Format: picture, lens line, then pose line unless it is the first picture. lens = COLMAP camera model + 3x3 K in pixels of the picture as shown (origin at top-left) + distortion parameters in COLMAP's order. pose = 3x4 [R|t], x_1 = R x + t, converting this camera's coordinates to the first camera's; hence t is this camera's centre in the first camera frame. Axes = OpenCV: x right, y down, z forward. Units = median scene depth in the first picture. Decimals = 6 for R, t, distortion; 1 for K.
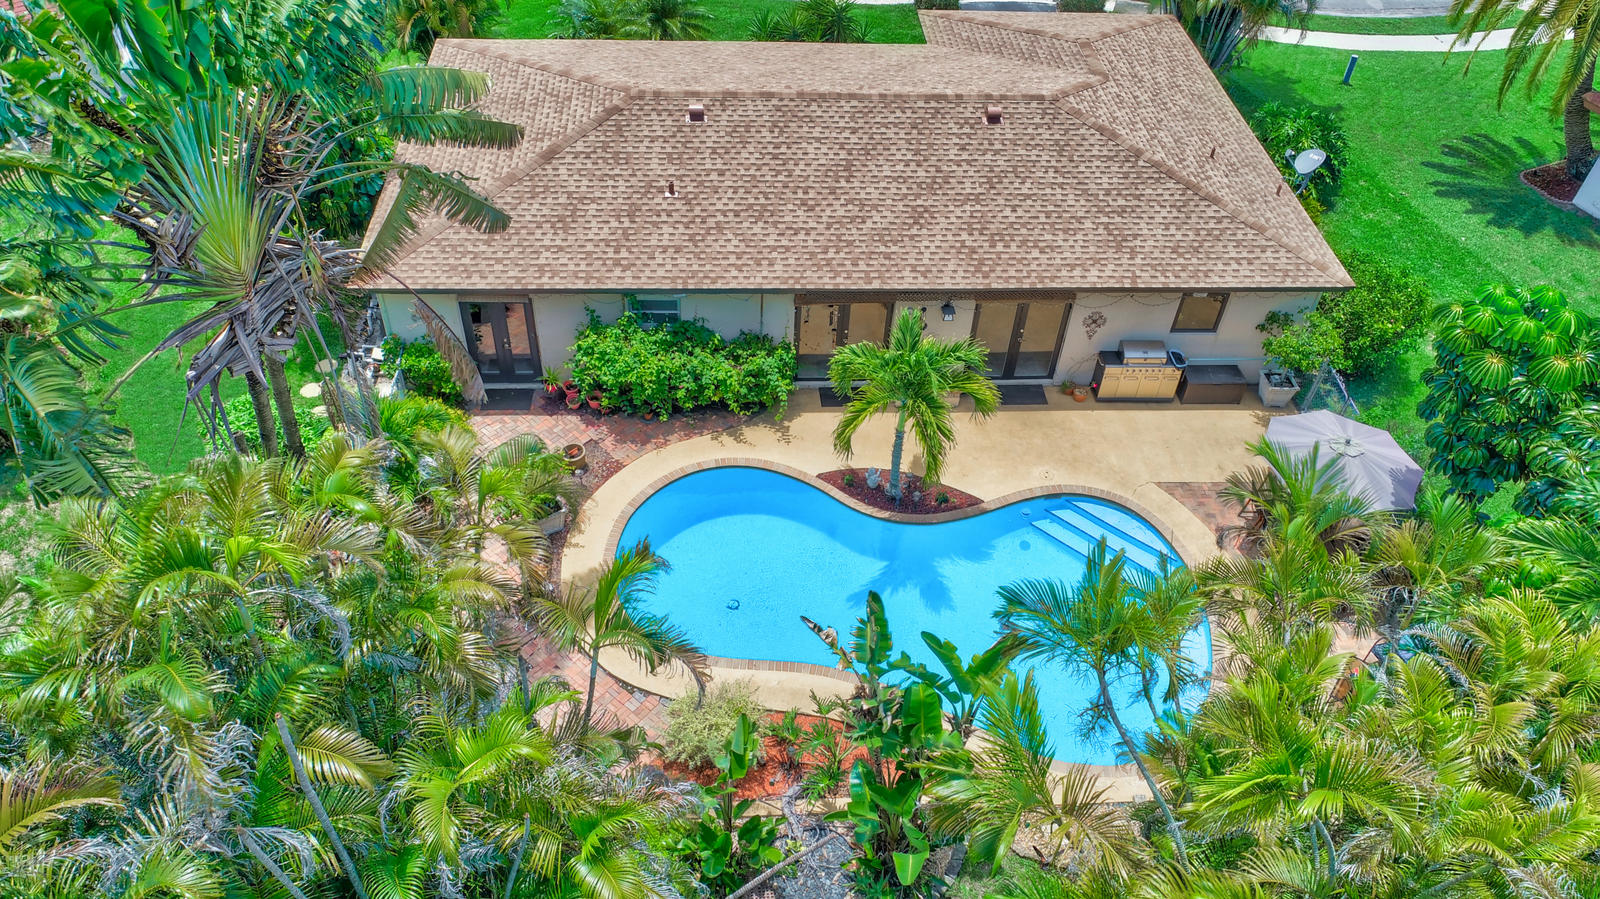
lens RADIAL K [[1182.8, 0, 800.0], [0, 1182.8, 449.5], [0, 0, 1]] dist [-0.001286, -0.003292]
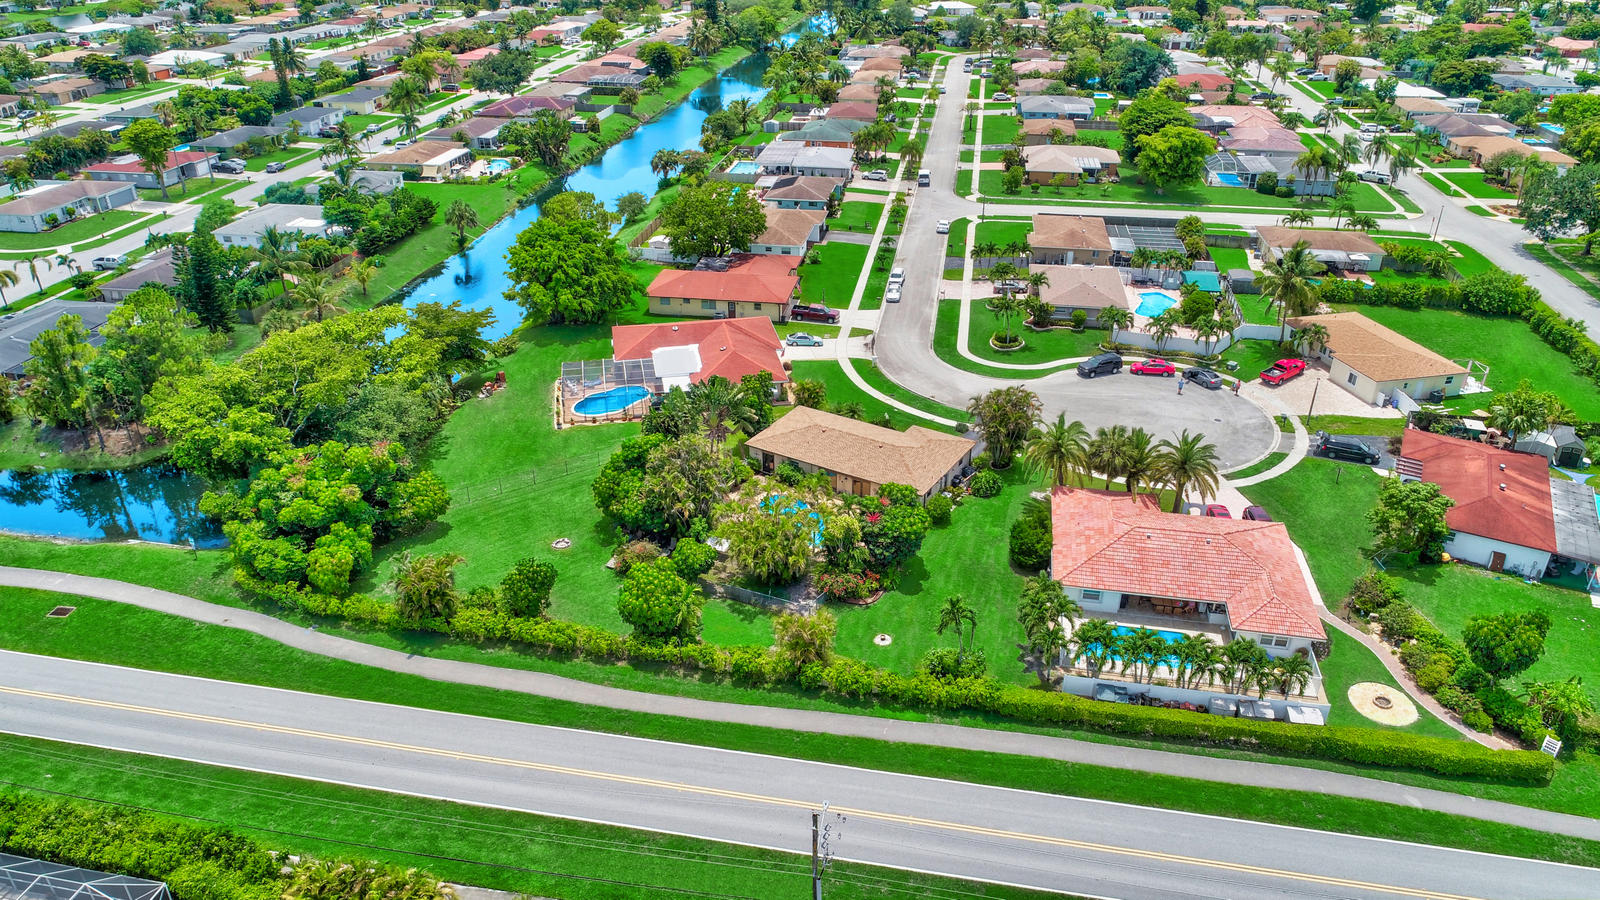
lens RADIAL K [[1080.3, 0, 796.6], [0, 1080.3, 451.5], [0, 0, 1]] dist [-0.002596, -0.001957]
pose [[0.815688, 0.230658, -0.530518, 2.243117], [-0.375186, 0.908975, -0.181658, 0.645743], [0.440327, 0.347219, 0.827980, -2.720686]]
